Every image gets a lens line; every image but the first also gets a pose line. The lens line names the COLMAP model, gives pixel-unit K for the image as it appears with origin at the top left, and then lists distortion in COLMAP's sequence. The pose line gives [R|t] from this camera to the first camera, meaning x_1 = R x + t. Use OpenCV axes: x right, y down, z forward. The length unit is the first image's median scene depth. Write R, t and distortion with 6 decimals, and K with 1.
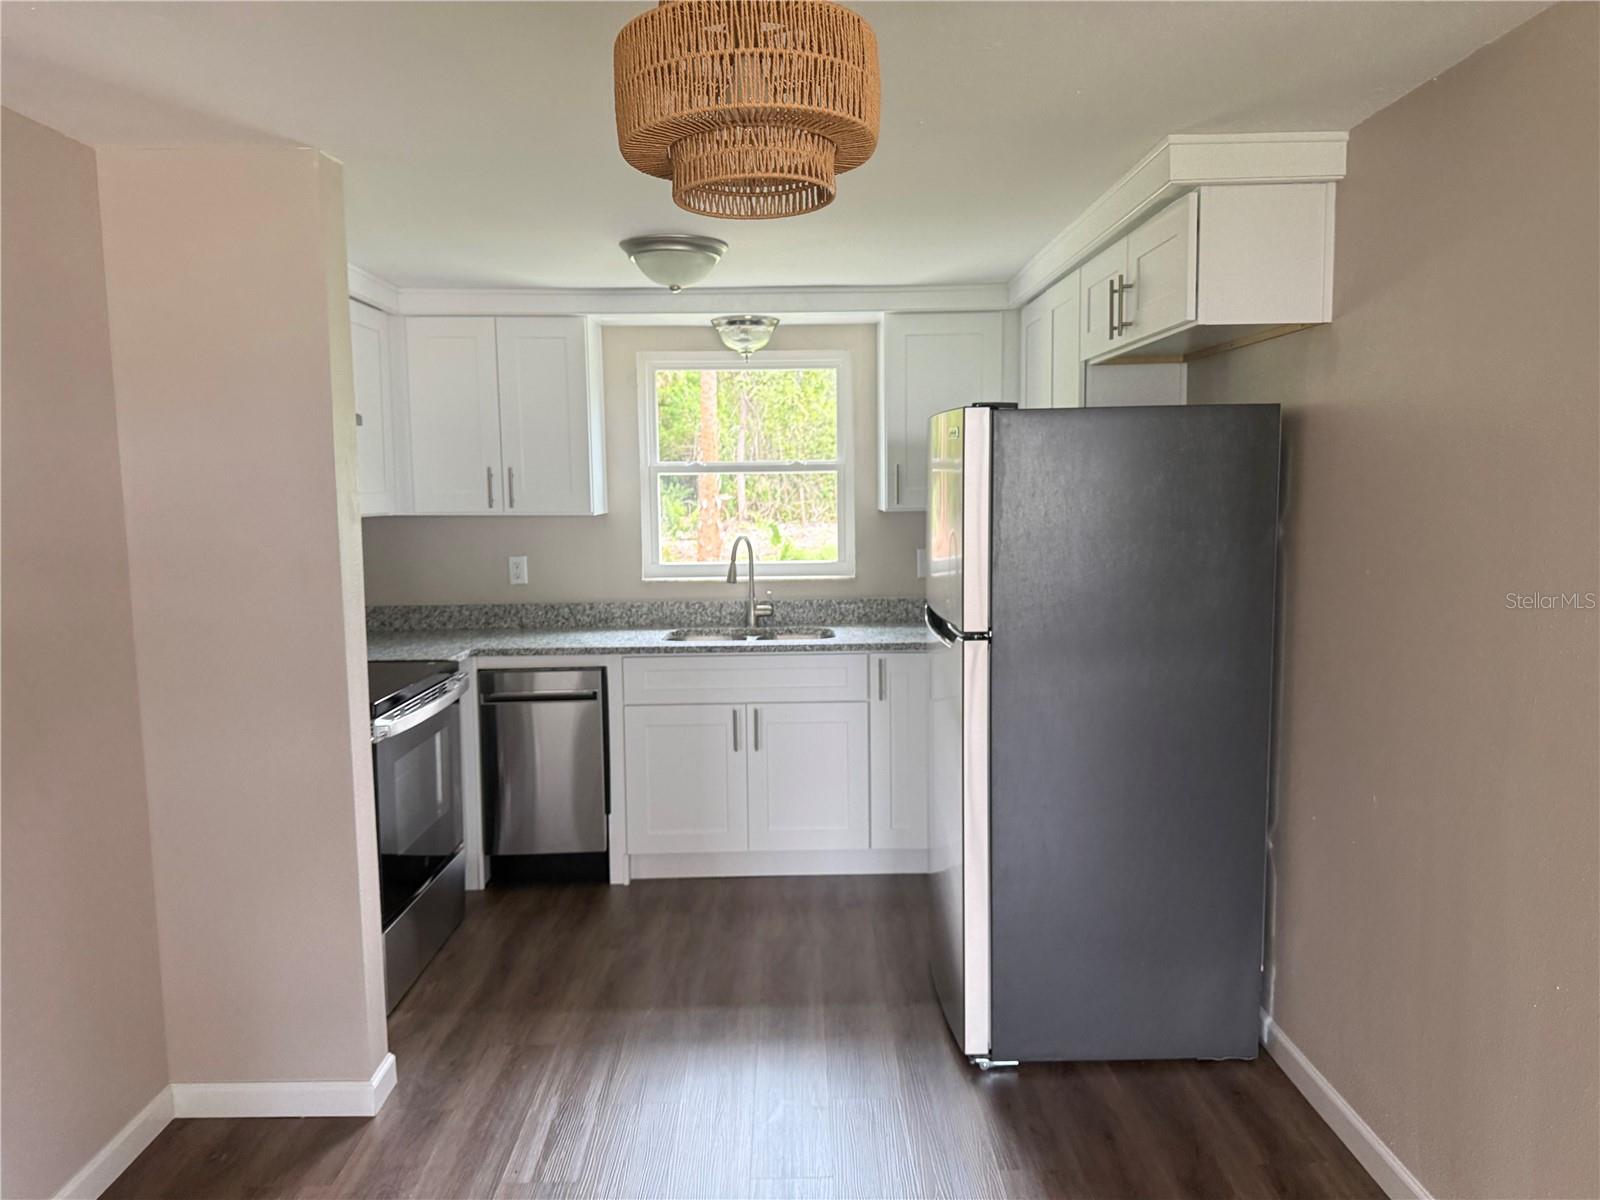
lens RADIAL K [[1126.9, 0, 800.7], [0, 1126.9, 588.9], [0, 0, 1]] dist [0.049789, -0.013053]
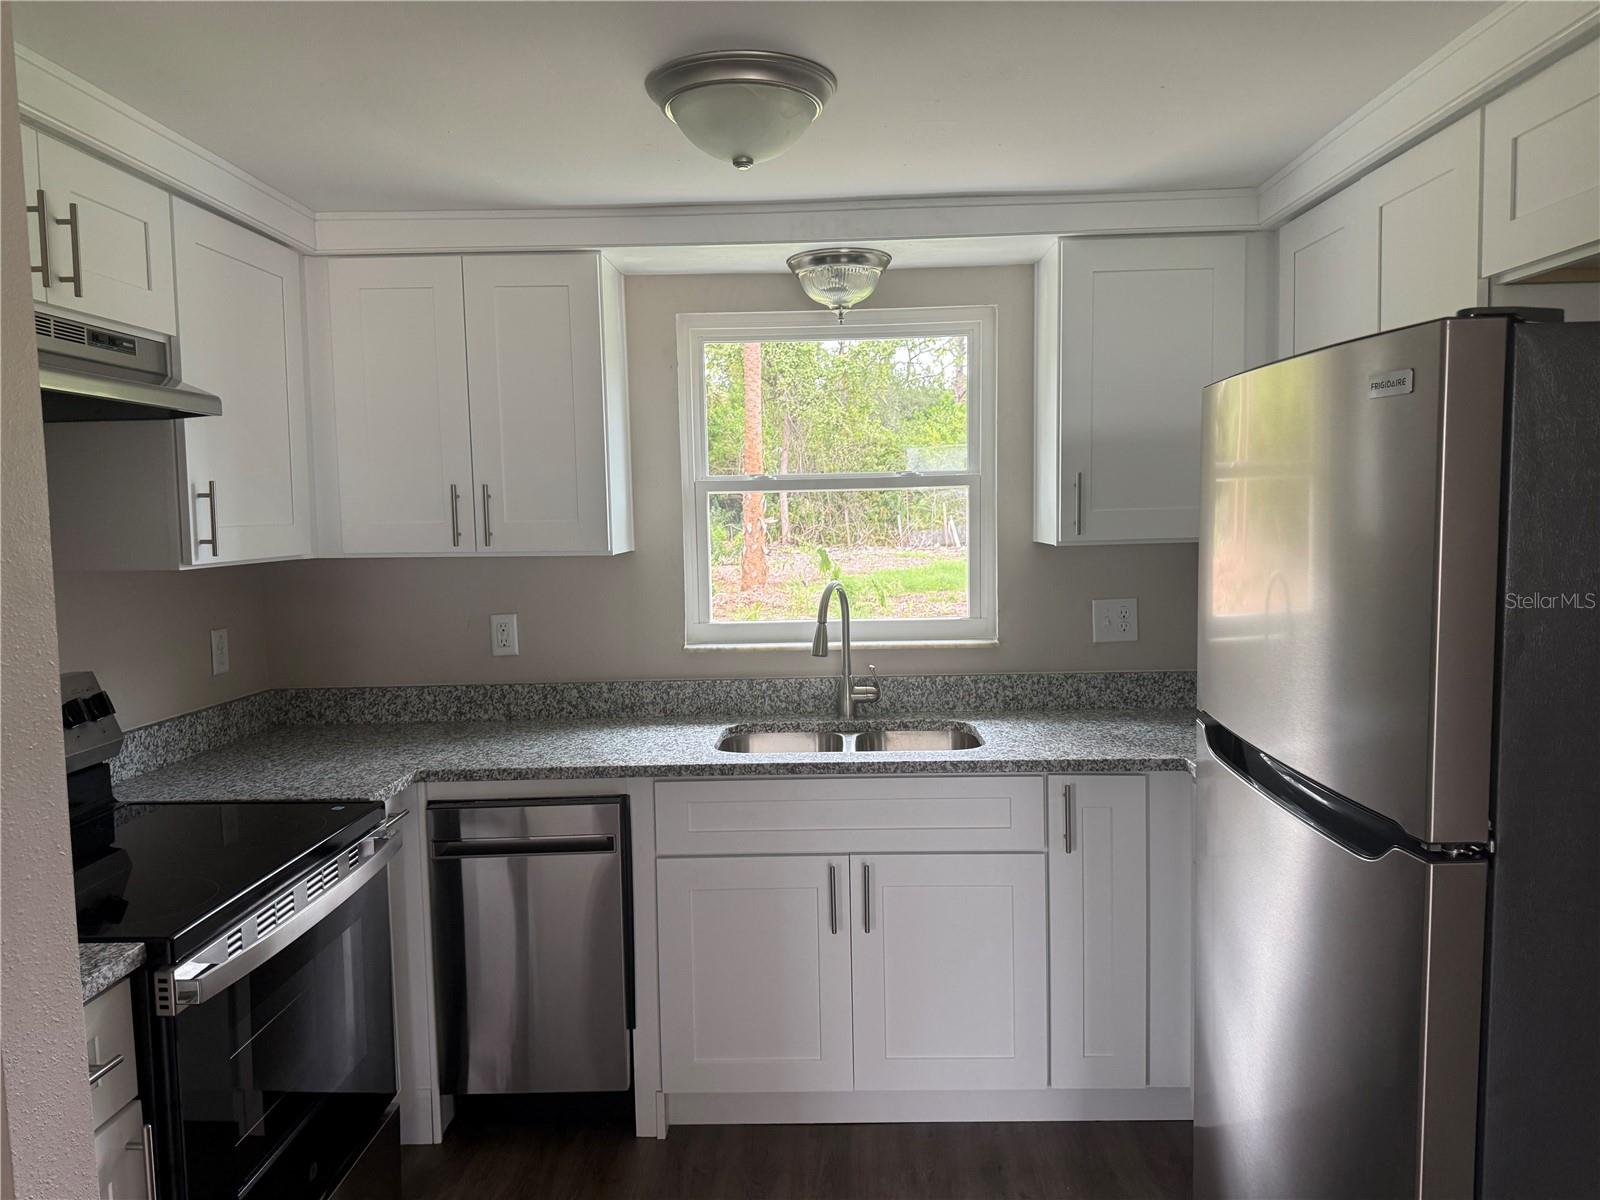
lens RADIAL K [[1126.9, 0, 792.6], [0, 1126.9, 588.7], [0, 0, 1]] dist [0.049789, -0.013053]
pose [[0.999057, -0.005126, -0.043111, -0.049967], [0.004271, 0.999793, -0.019906, -0.032527], [0.043205, 0.019703, 0.998872, 0.350264]]
